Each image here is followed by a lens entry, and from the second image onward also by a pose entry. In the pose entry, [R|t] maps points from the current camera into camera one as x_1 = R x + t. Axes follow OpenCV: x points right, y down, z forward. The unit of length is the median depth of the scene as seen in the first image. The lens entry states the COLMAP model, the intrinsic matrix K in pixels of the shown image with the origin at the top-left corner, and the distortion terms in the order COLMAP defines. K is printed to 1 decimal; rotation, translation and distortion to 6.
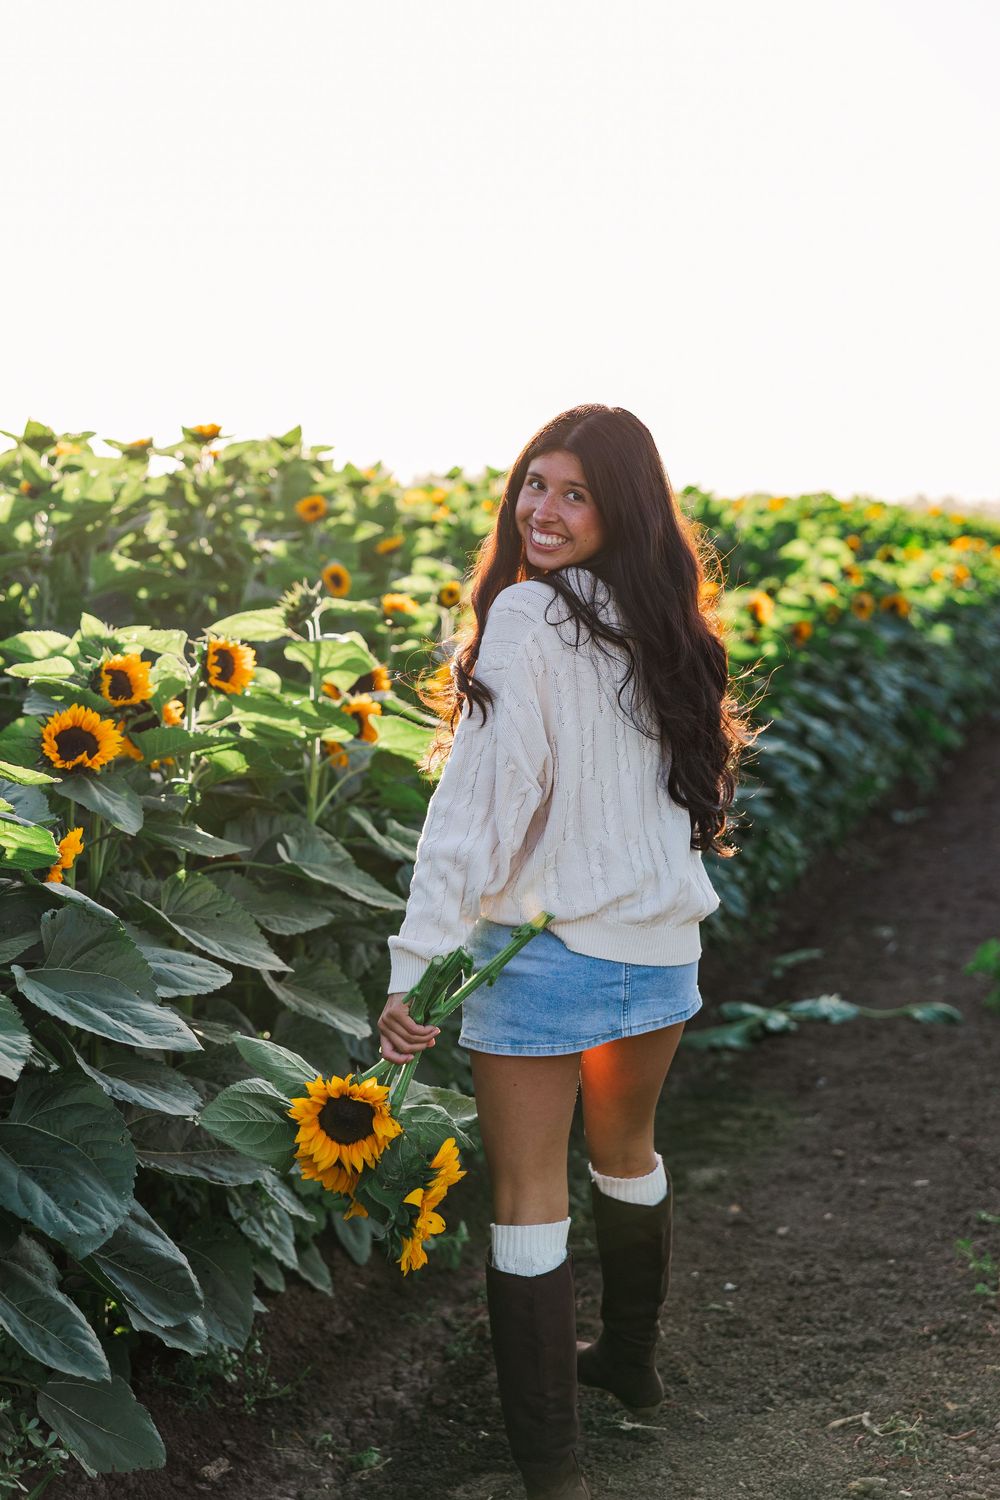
lens RADIAL K [[2830.6, 0, 446.8], [0, 2830.6, 753.0], [0, 0, 1]] dist [0.003892, 0.000000]
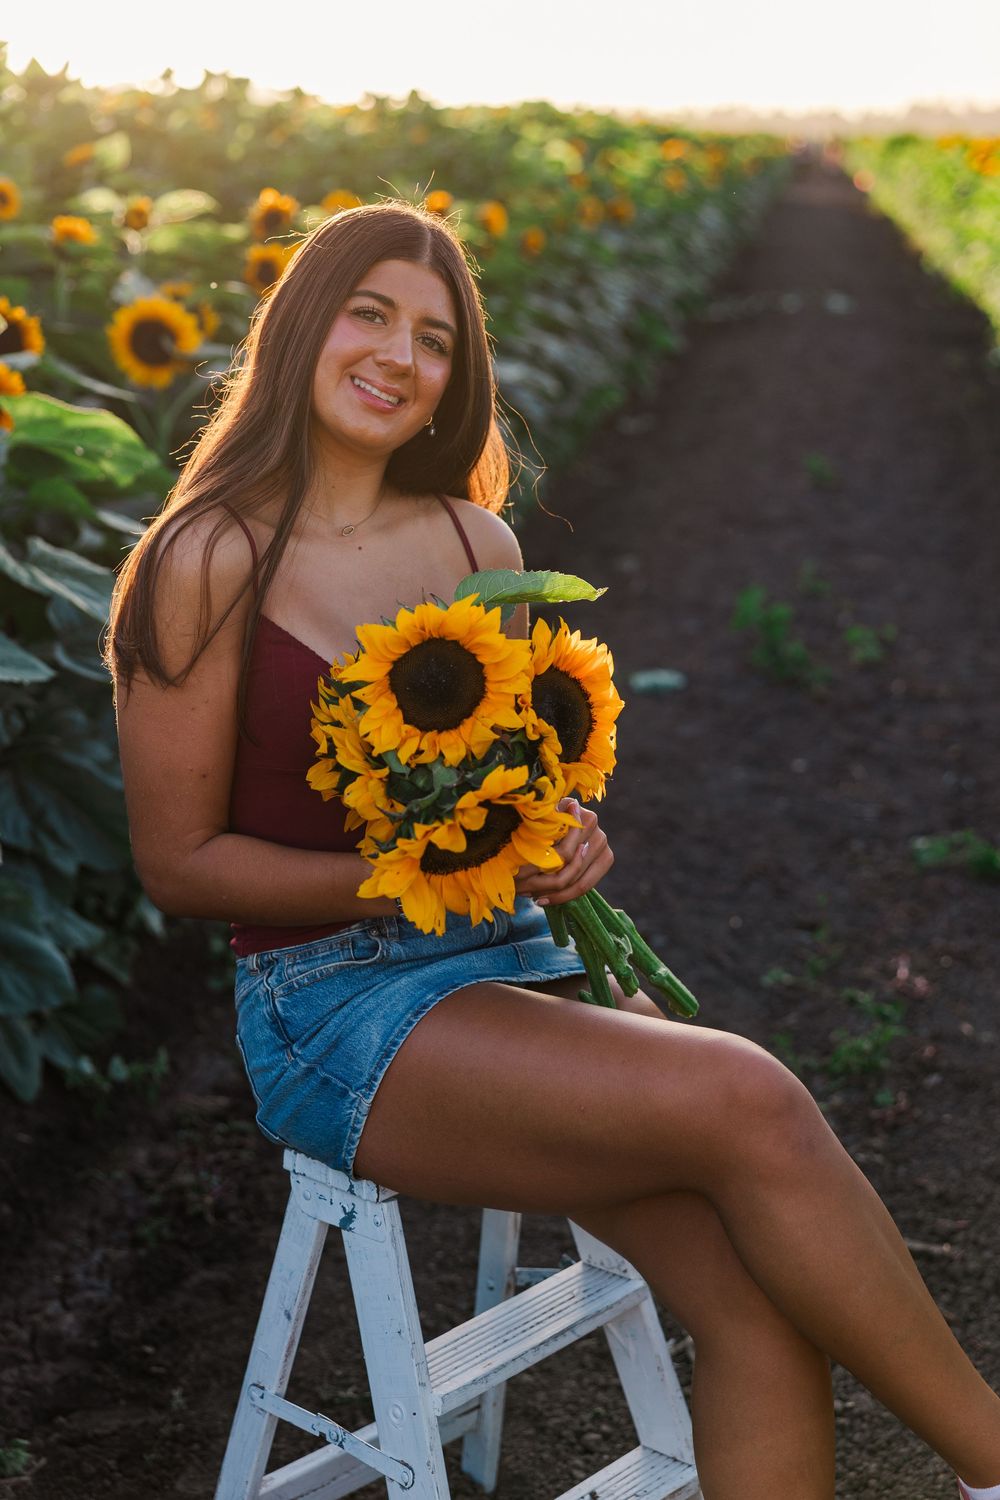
lens RADIAL K [[2442.9, 0, 507.4], [0, 2442.9, 752.5], [0, 0, 1]] dist [0.025454, 0.000000]
pose [[0.992286, -0.035545, 0.118768, 0.025902], [0.015152, 0.985606, 0.168378, -0.027753], [-0.123044, -0.165279, 0.978541, 0.357708]]
